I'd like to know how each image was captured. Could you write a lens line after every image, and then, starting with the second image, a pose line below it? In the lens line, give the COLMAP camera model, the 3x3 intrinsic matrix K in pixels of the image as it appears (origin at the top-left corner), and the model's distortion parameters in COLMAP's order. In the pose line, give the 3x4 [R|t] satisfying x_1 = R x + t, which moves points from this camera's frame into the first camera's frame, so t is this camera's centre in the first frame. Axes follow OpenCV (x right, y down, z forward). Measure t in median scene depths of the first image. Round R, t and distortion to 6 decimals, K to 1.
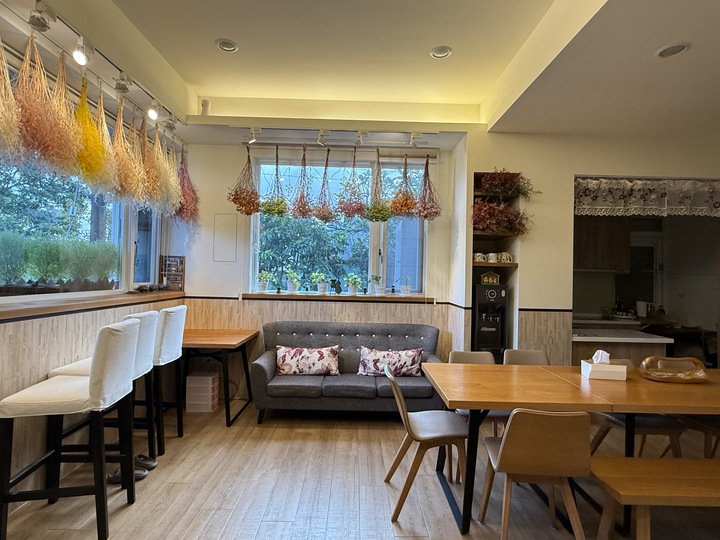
lens RADIAL K [[388.8, 0, 360.0], [0, 388.8, 270.0], [0, 0, 1]] dist [-0.000545, -0.000591]
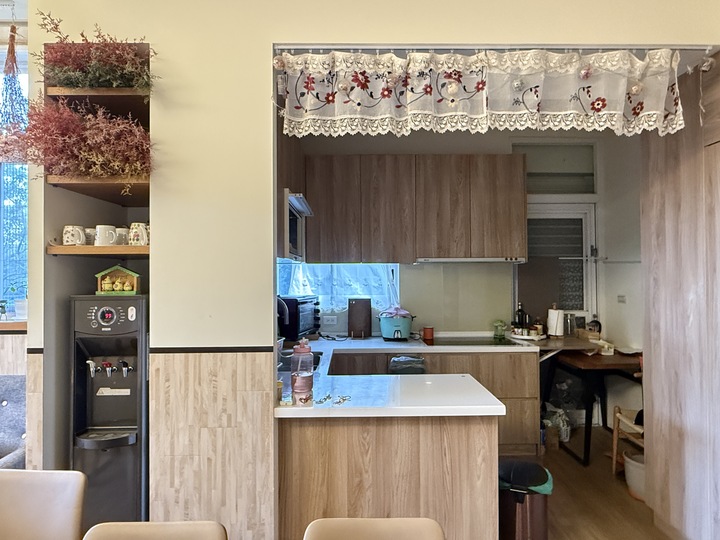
lens RADIAL K [[440.3, 0, 360.0], [0, 440.3, 270.0], [0, 0, 1]] dist [-0.017386, -0.000038]
pose [[0.999613, -0.027594, 0.003475, 0.636729], [0.027587, 0.999617, 0.002020, 0.015454], [-0.003530, -0.001923, 0.999992, 0.493403]]
